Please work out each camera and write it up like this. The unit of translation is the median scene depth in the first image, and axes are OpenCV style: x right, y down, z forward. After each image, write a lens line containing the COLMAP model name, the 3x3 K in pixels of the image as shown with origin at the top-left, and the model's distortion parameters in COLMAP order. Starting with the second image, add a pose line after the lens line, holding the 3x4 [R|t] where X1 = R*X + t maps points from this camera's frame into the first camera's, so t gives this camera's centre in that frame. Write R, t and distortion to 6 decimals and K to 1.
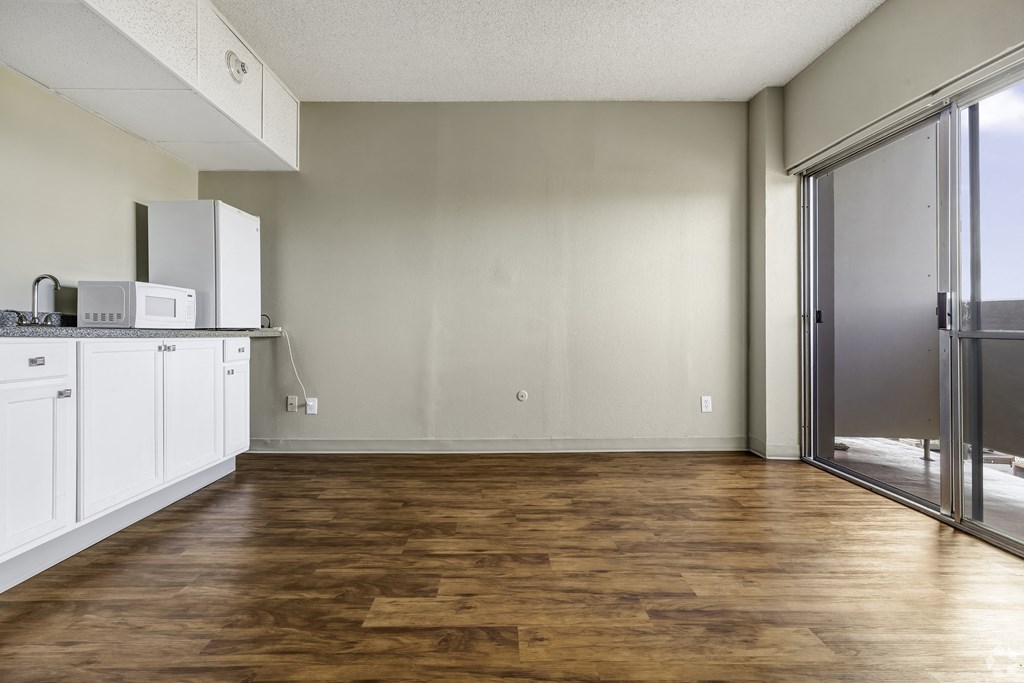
lens RADIAL K [[443.1, 0, 509.0], [0, 443.1, 328.4], [0, 0, 1]] dist [0.012902, 0.000138]
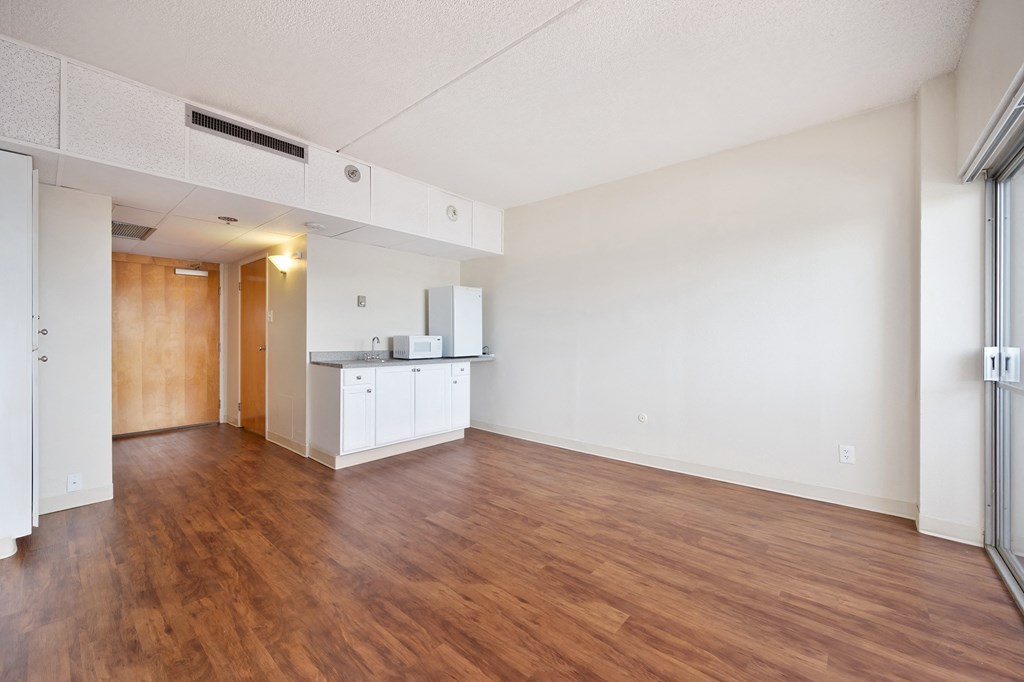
lens RADIAL K [[407.9, 0, 512.0], [0, 407.9, 341.0], [0, 0, 1]] dist [-0.001625, -0.000161]
pose [[0.758447, 0.013497, -0.651595, 0.668754], [0.001042, 0.999759, 0.021922, -0.112558], [0.651734, -0.017306, 0.758250, -0.093985]]
